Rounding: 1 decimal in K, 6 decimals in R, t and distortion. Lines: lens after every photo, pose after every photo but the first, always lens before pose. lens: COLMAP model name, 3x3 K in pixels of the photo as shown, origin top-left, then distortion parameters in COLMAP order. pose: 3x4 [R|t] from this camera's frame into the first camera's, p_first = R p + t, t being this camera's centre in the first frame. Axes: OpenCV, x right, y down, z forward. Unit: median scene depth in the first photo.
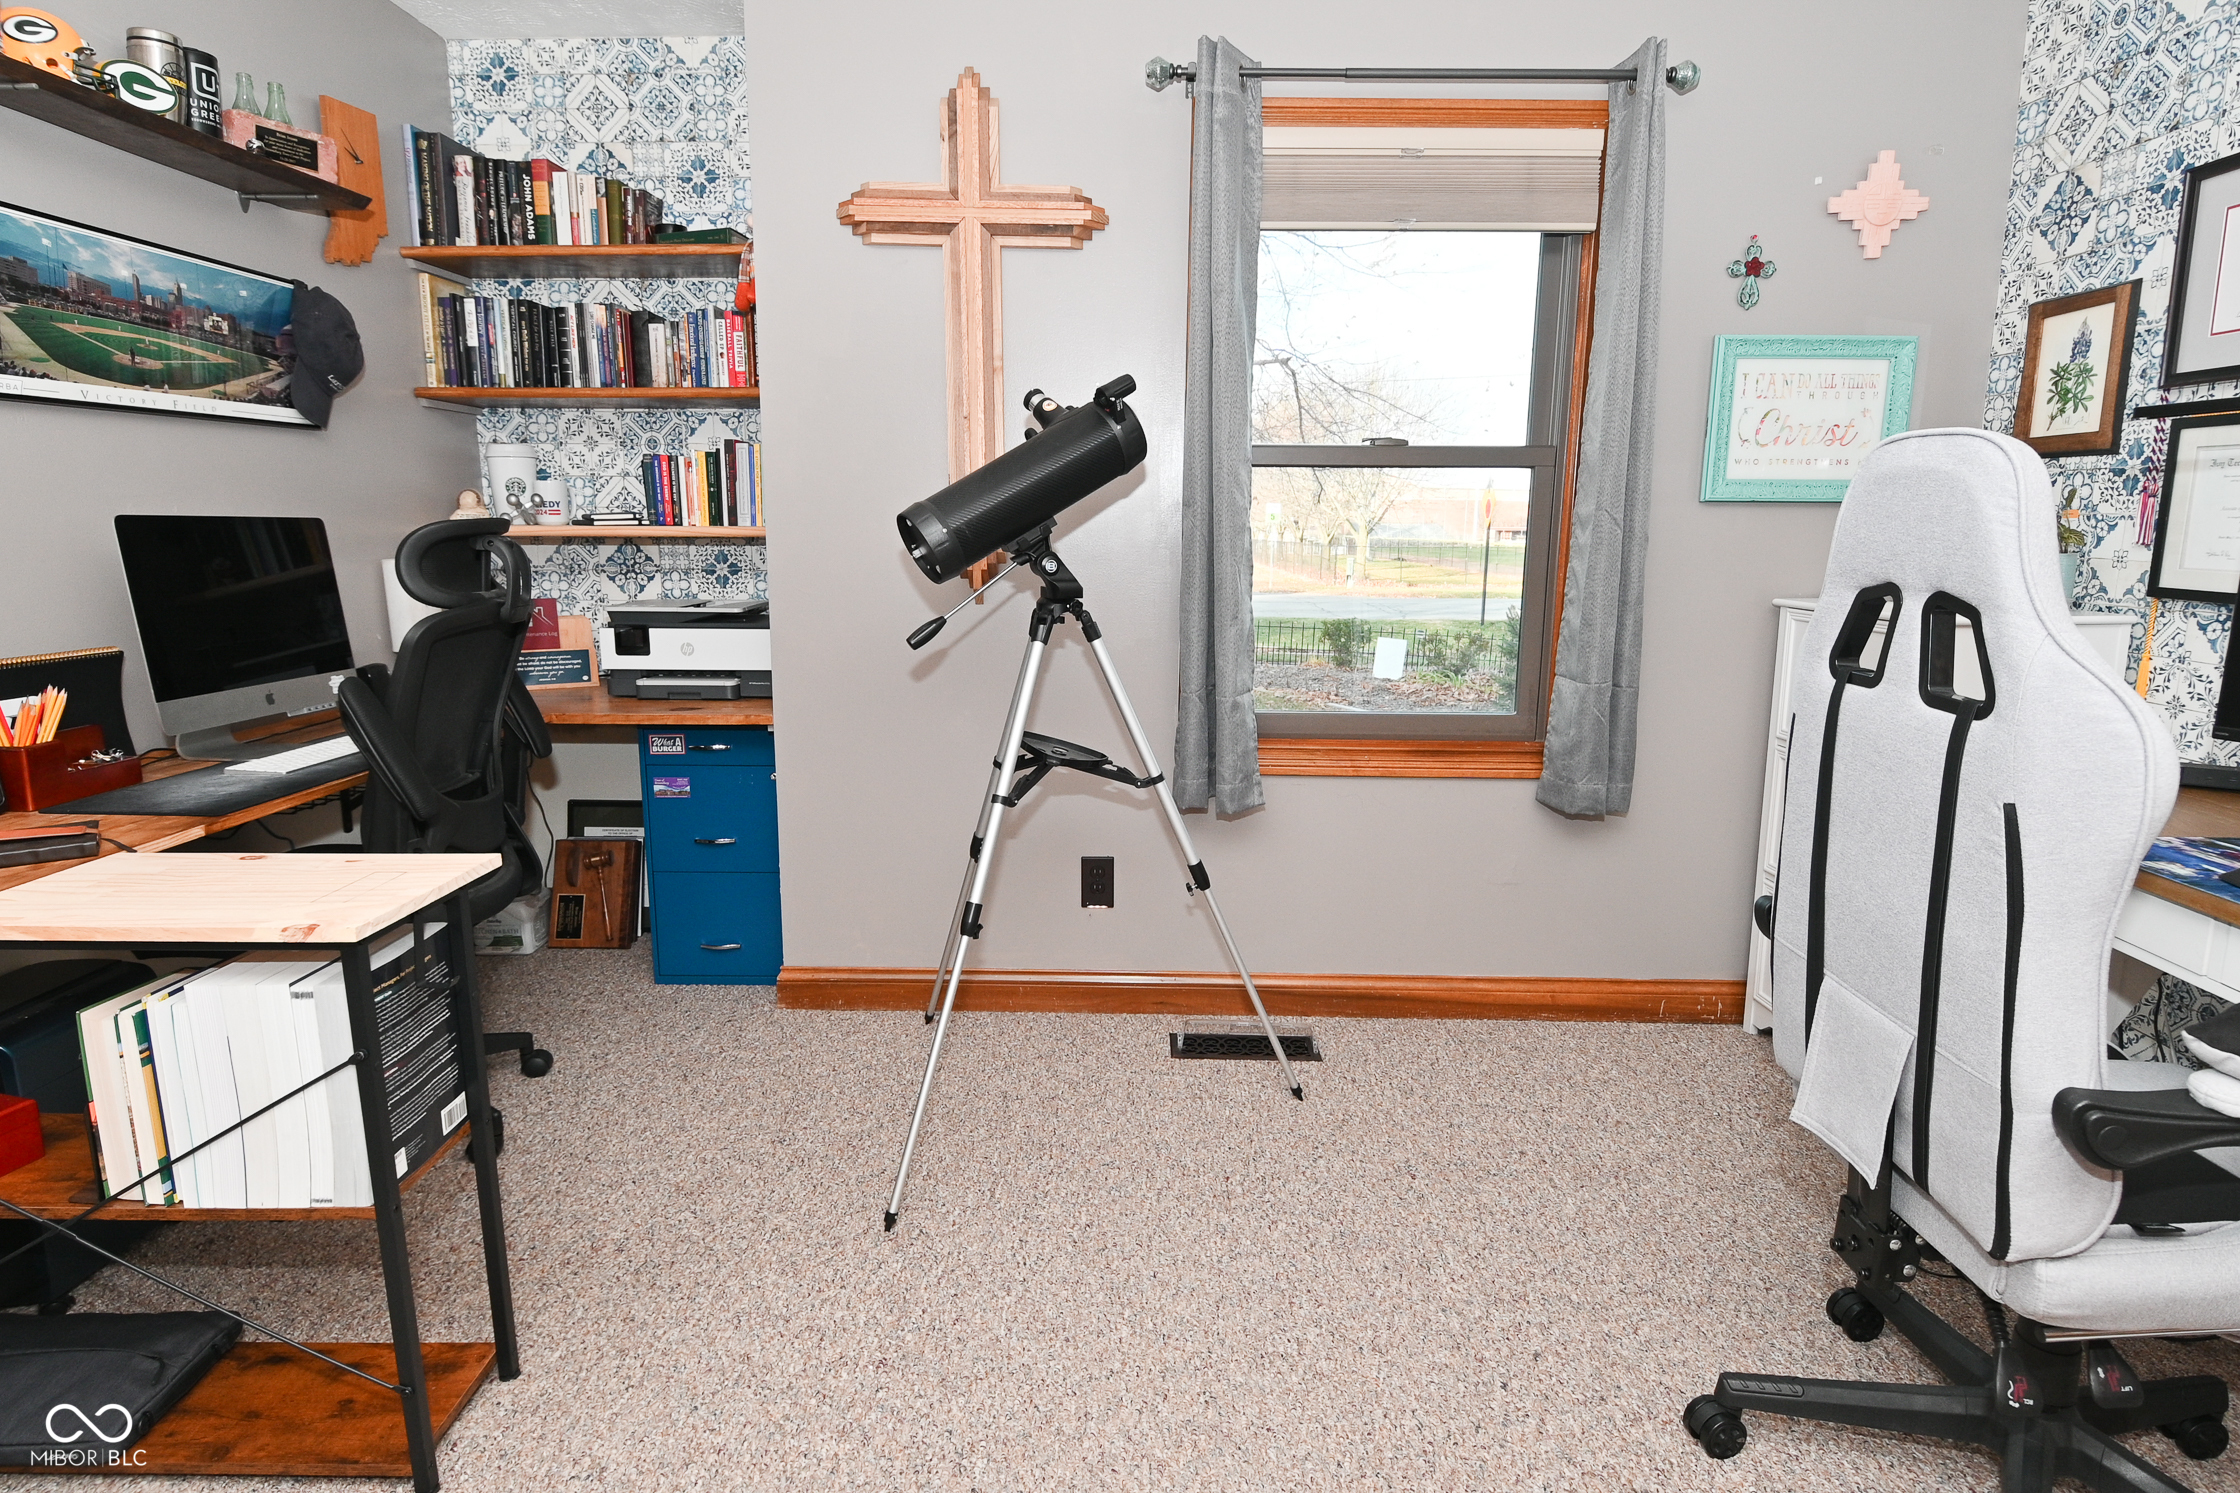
lens RADIAL K [[1175.3, 0, 1115.9], [0, 1175.3, 736.2], [0, 0, 1]] dist [0.011637, -0.022646]
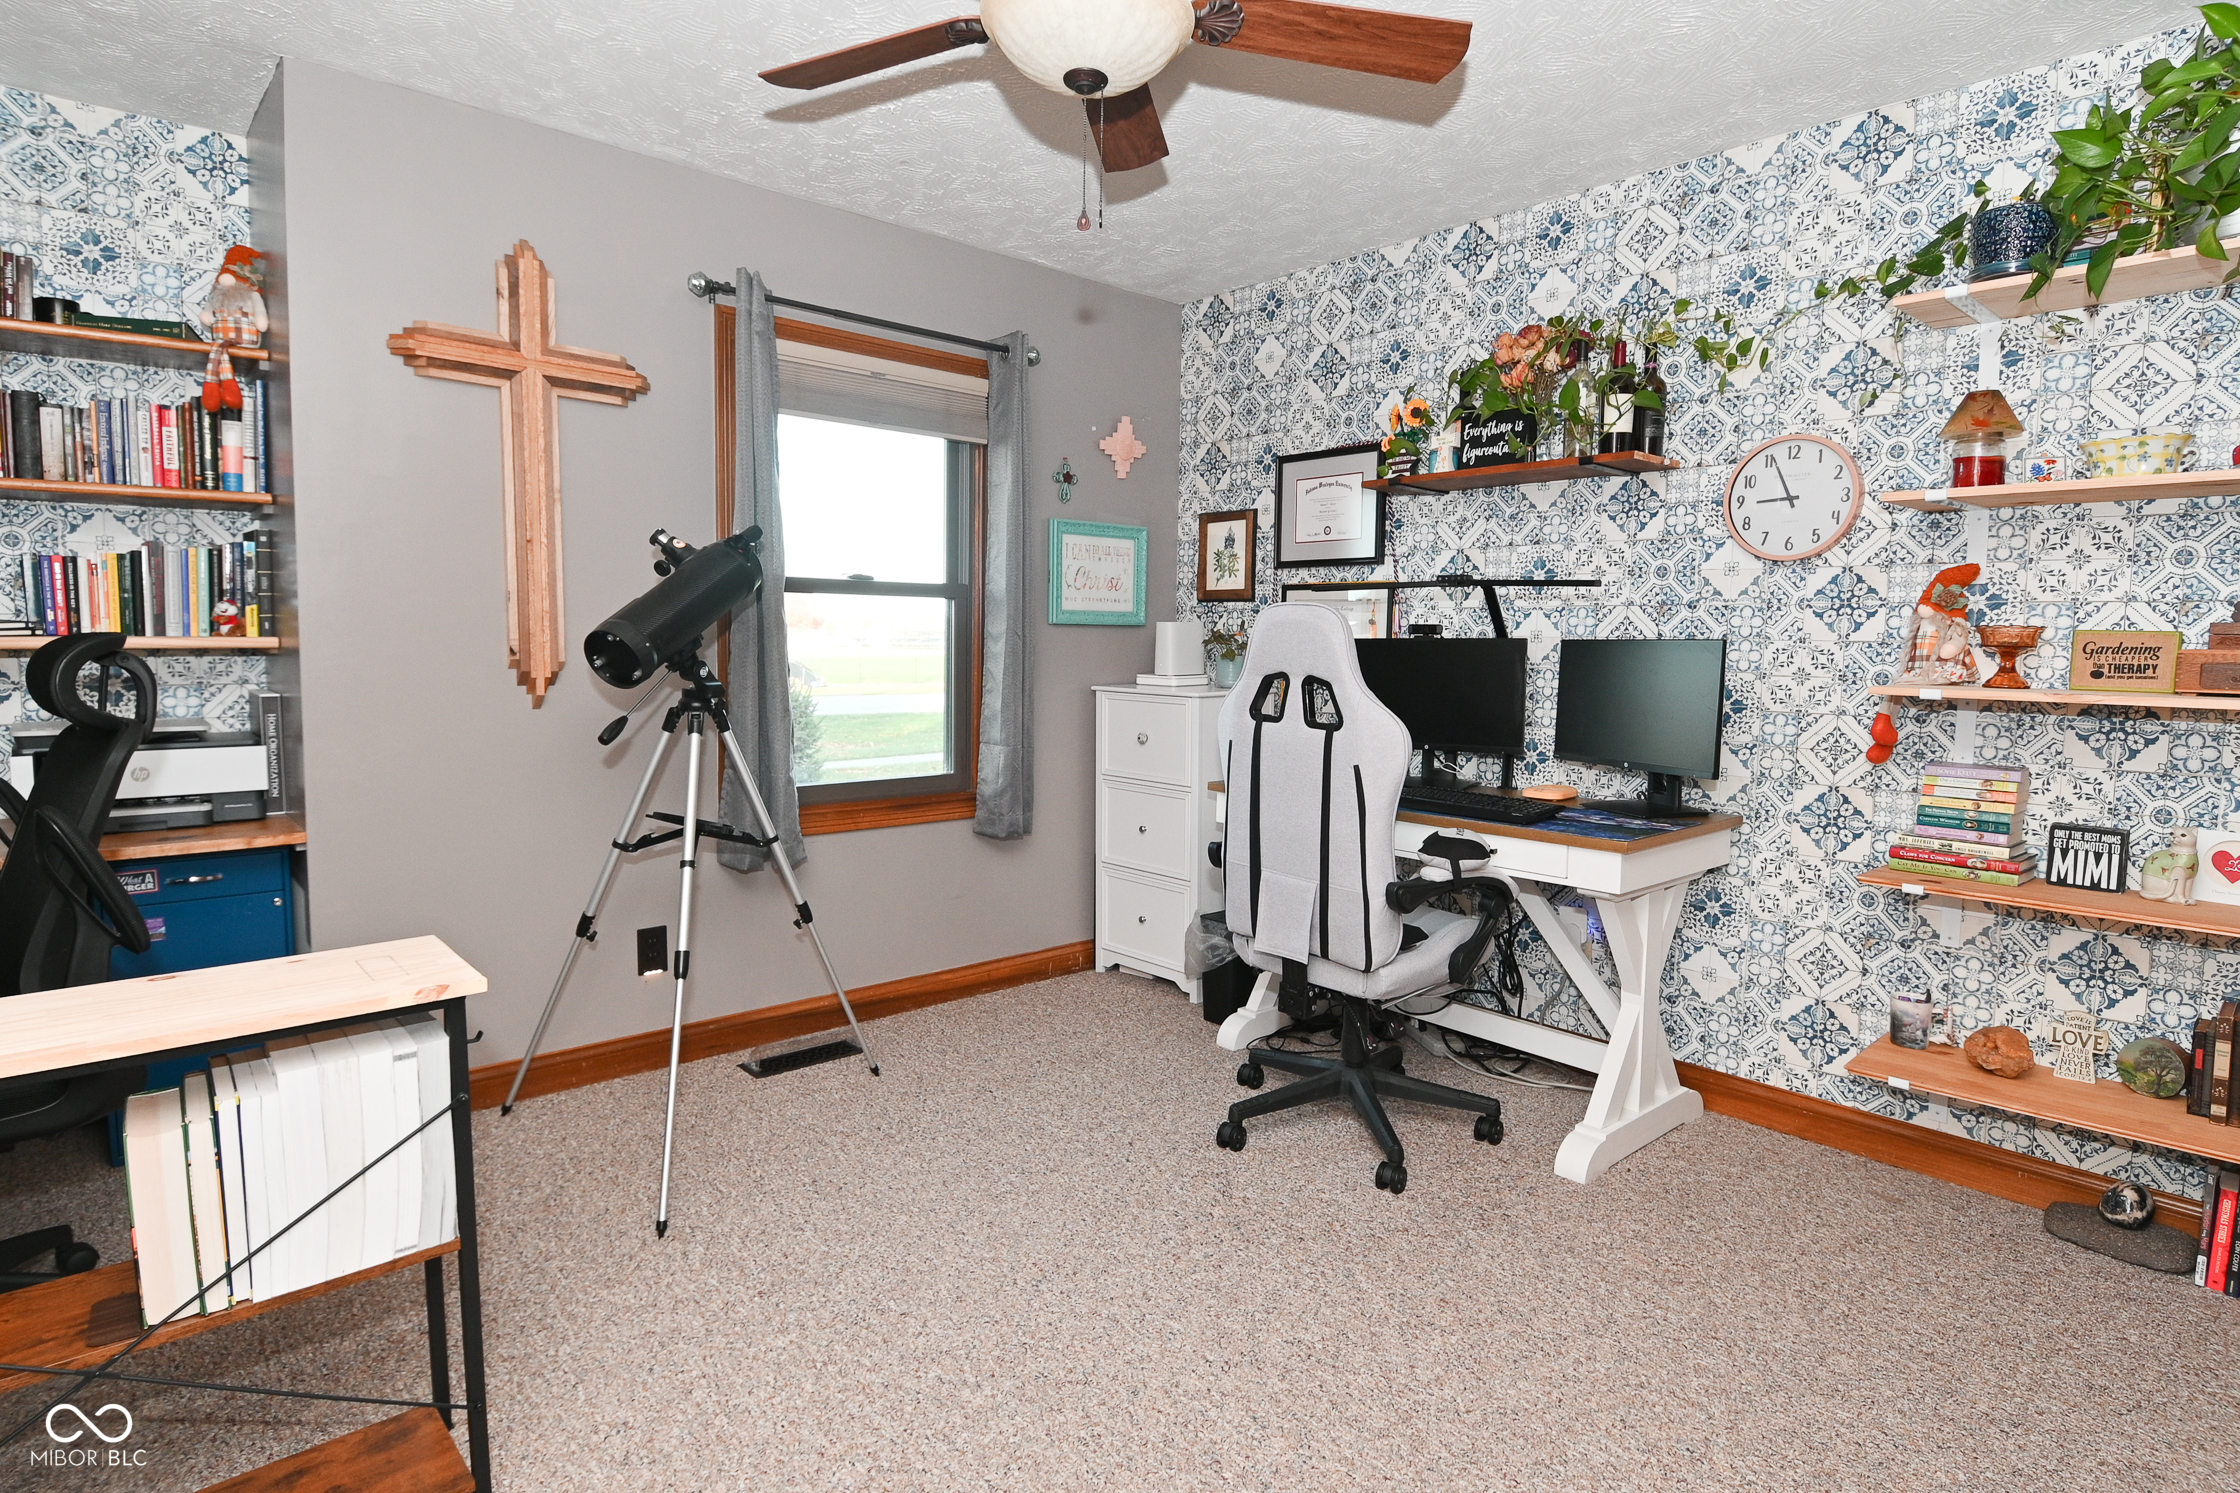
lens RADIAL K [[1175.3, 0, 1119.7], [0, 1175.3, 741.0], [0, 0, 1]] dist [0.011637, -0.022646]
pose [[0.735014, -0.056582, 0.675687, -0.504897], [0.111375, 0.993052, -0.037996, 0.020394], [-0.668842, 0.103182, 0.736209, -0.176047]]
